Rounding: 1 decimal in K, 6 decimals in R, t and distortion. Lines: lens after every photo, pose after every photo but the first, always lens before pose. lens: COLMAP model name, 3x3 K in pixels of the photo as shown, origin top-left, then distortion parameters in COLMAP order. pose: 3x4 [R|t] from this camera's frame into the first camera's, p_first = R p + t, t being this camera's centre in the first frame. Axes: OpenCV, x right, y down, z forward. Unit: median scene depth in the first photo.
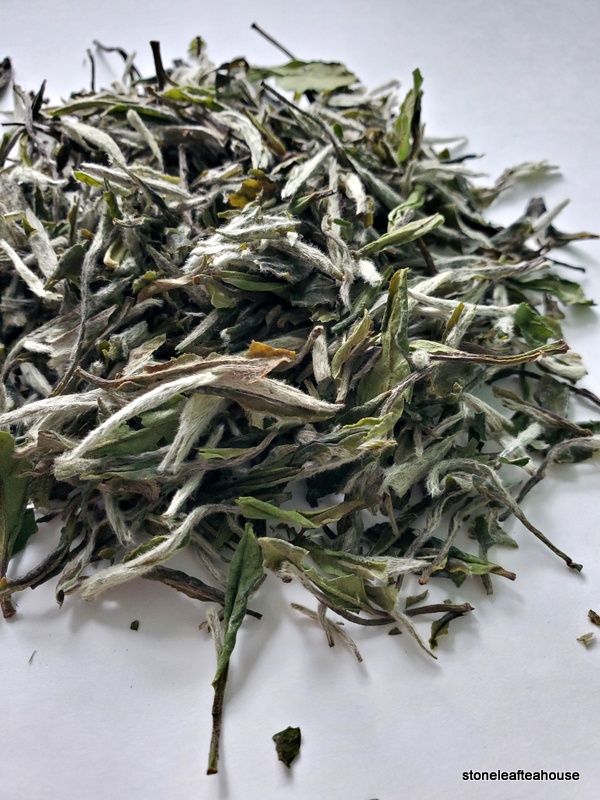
lens RADIAL K [[683.8, 0, 300.0], [0, 683.8, 400.0], [0, 0, 1]] dist [-0.051804, -0.001486]
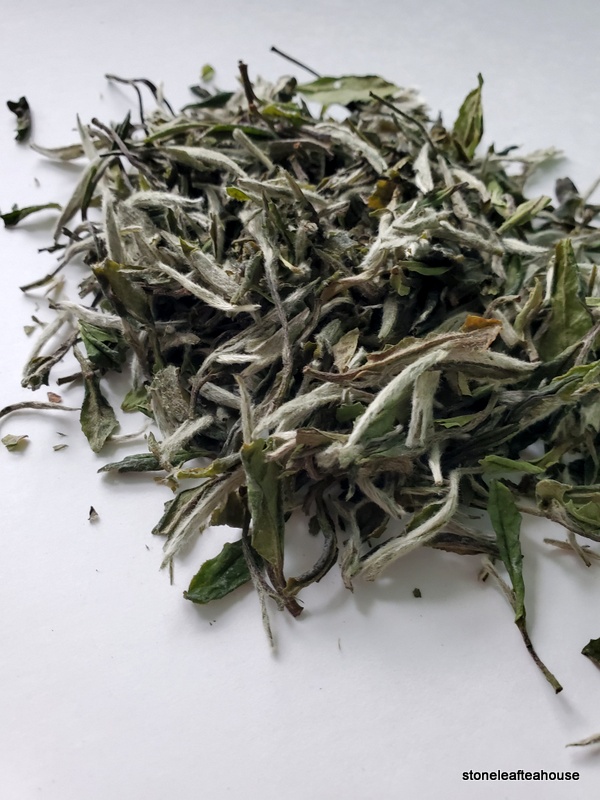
lens RADIAL K [[656.3, 0, 308.9], [0, 656.3, 407.8], [0, 0, 1]] dist [-0.037978, -0.003347]
pose [[0.961155, -0.175024, 0.213418, -0.522154], [0.177686, 0.984064, 0.006796, 0.006420], [-0.211207, 0.031389, 0.976937, 0.016089]]
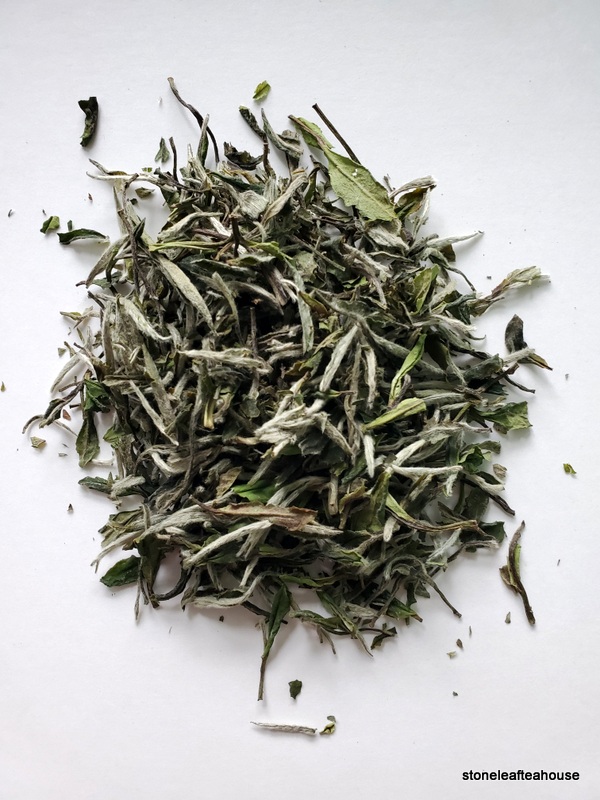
lens RADIAL K [[682.5, 0, 290.8], [0, 682.5, 407.3], [0, 0, 1]] dist [-0.008976, -0.009640]
pose [[0.995045, 0.097452, -0.019731, -0.061236], [-0.075277, 0.868002, 0.490822, -1.052678], [0.064958, -0.486905, 0.871036, -0.353211]]
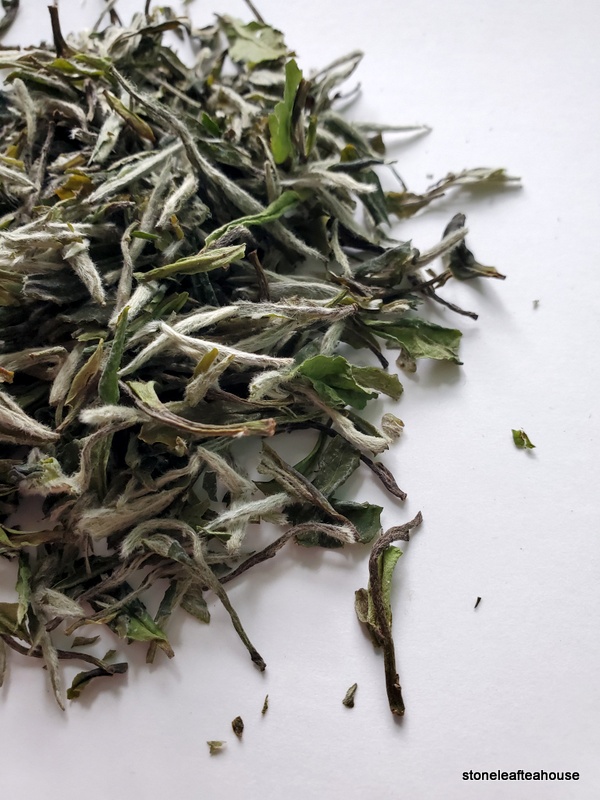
lens RADIAL K [[677.5, 0, 300.0], [0, 677.5, 400.0], [0, 0, 1]] dist [-0.025755, 0.002397]
pose [[0.941559, 0.208567, -0.264510, 0.592873], [-0.175357, 0.973953, 0.143757, -0.225088], [0.287603, -0.088972, 0.953608, 0.175667]]
